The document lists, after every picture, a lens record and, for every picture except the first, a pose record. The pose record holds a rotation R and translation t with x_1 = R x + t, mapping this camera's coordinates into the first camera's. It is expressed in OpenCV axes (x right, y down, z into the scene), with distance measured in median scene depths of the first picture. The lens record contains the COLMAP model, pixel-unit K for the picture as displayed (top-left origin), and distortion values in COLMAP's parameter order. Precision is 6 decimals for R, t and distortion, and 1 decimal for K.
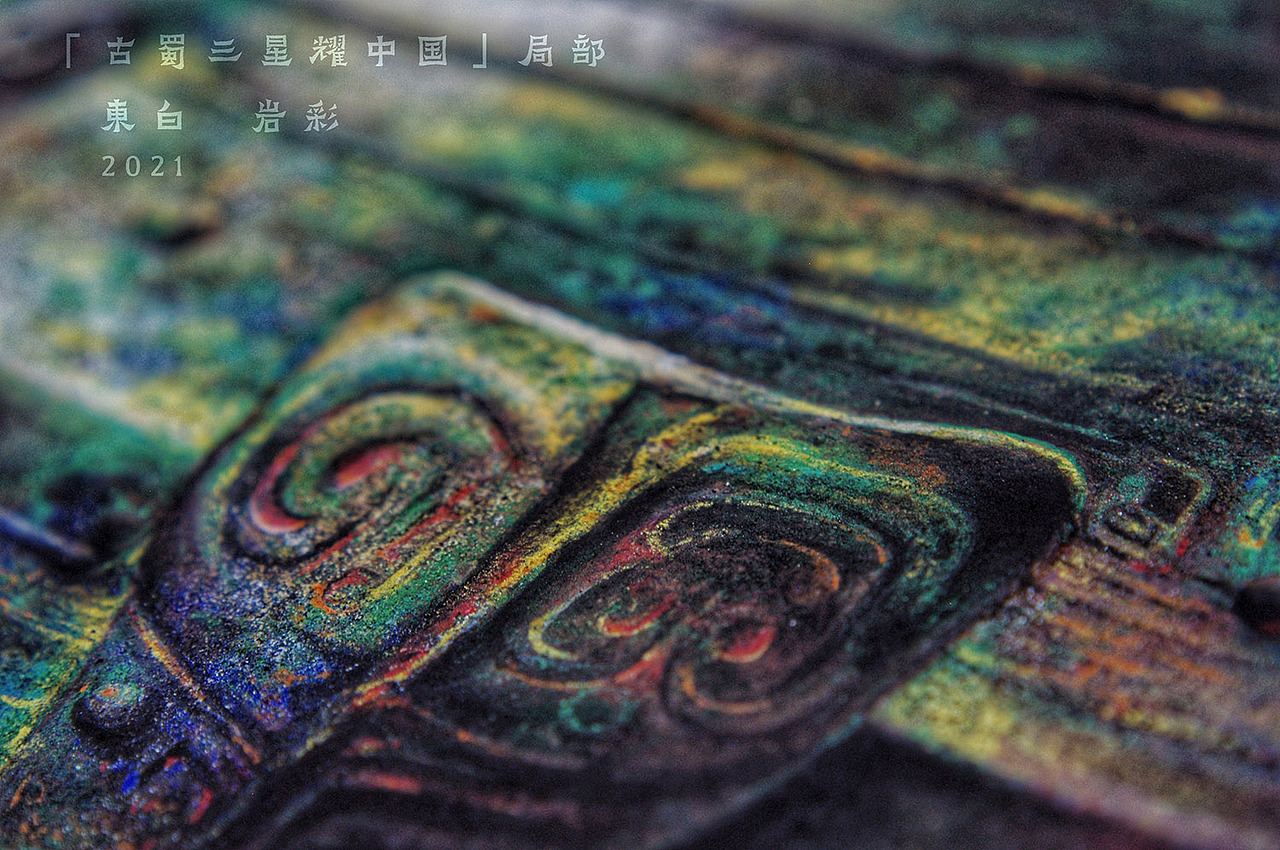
lens RADIAL K [[3115.8, 0, 645.5], [0, 3115.8, 425.0], [0, 0, 1]] dist [-0.069203, 0.507965]
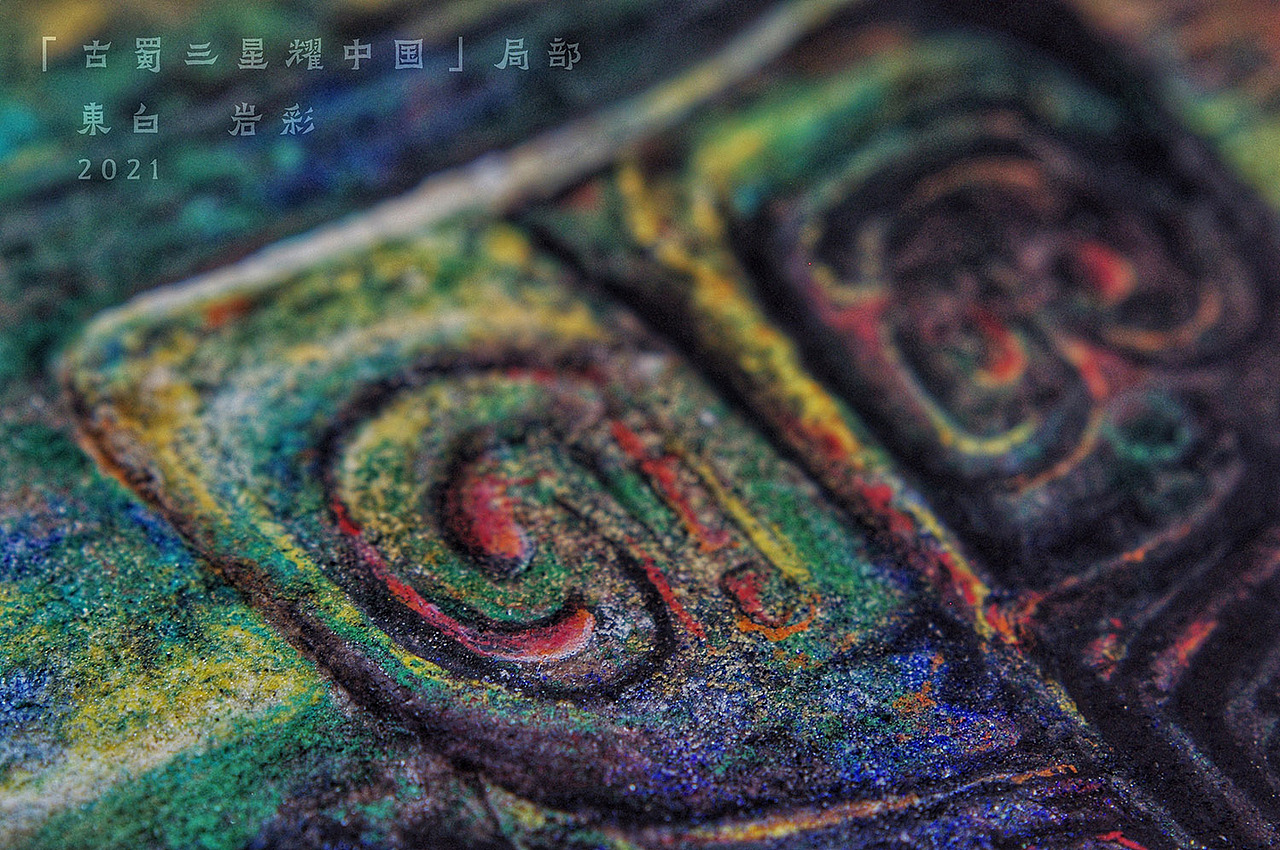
lens RADIAL K [[3115.8, 0, 645.5], [0, 3115.8, 425.0], [0, 0, 1]] dist [-0.069203, 0.507965]
pose [[0.318523, -0.631212, 0.707188, -0.587176], [0.484042, 0.749754, 0.451189, -0.316210], [-0.815013, 0.198594, 0.544347, 0.608805]]
